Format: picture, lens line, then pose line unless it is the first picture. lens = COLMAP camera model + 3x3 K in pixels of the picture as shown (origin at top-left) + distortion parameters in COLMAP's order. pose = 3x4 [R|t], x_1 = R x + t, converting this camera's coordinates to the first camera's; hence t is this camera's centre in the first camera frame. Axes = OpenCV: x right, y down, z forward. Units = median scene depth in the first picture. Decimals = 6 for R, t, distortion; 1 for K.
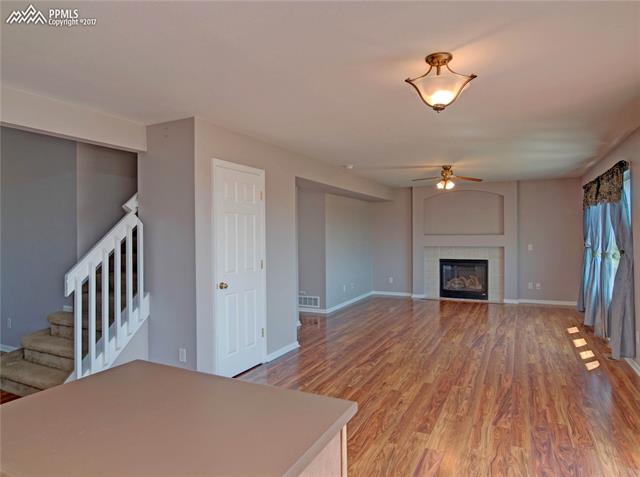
lens RADIAL K [[407.3, 0, 319.1], [0, 407.3, 236.7], [0, 0, 1]] dist [-0.026727, -0.005066]
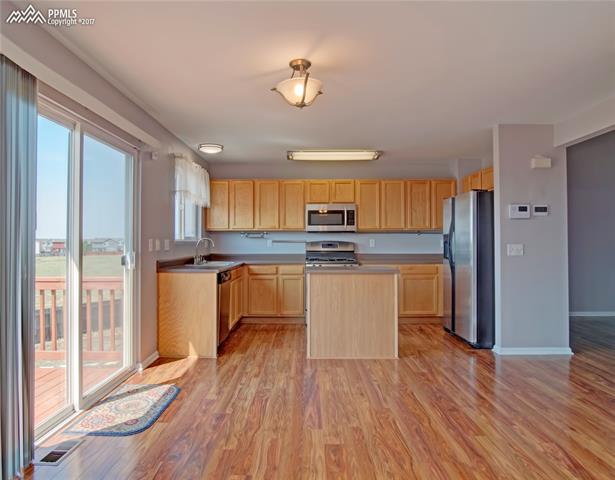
lens RADIAL K [[403.8, 0, 306.6], [0, 403.8, 238.0], [0, 0, 1]] dist [-0.030063, 0.000519]
pose [[-0.897356, 0.005741, -0.441270, 0.423354], [0.006726, 0.999977, -0.000668, 0.036968], [0.441256, -0.003568, -0.897374, 1.087558]]
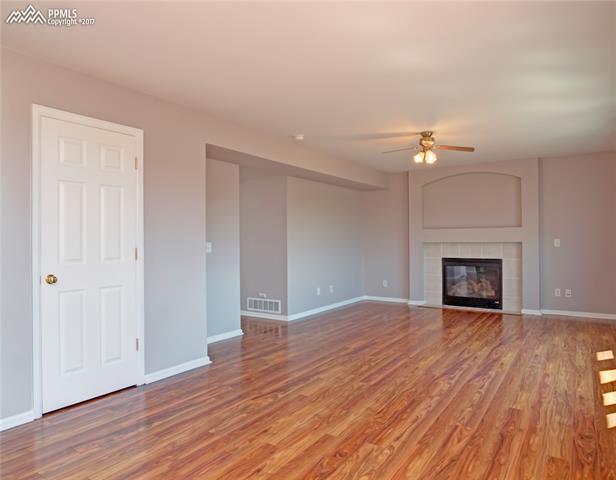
lens RADIAL K [[404.5, 0, 307.5], [0, 404.5, 236.8], [0, 0, 1]] dist [-0.030063, 0.000519]
pose [[0.989860, 0.000604, -0.142046, 0.271936], [-0.002395, 0.999920, -0.012439, 0.043807], [0.142027, 0.012653, 0.989782, 0.298921]]
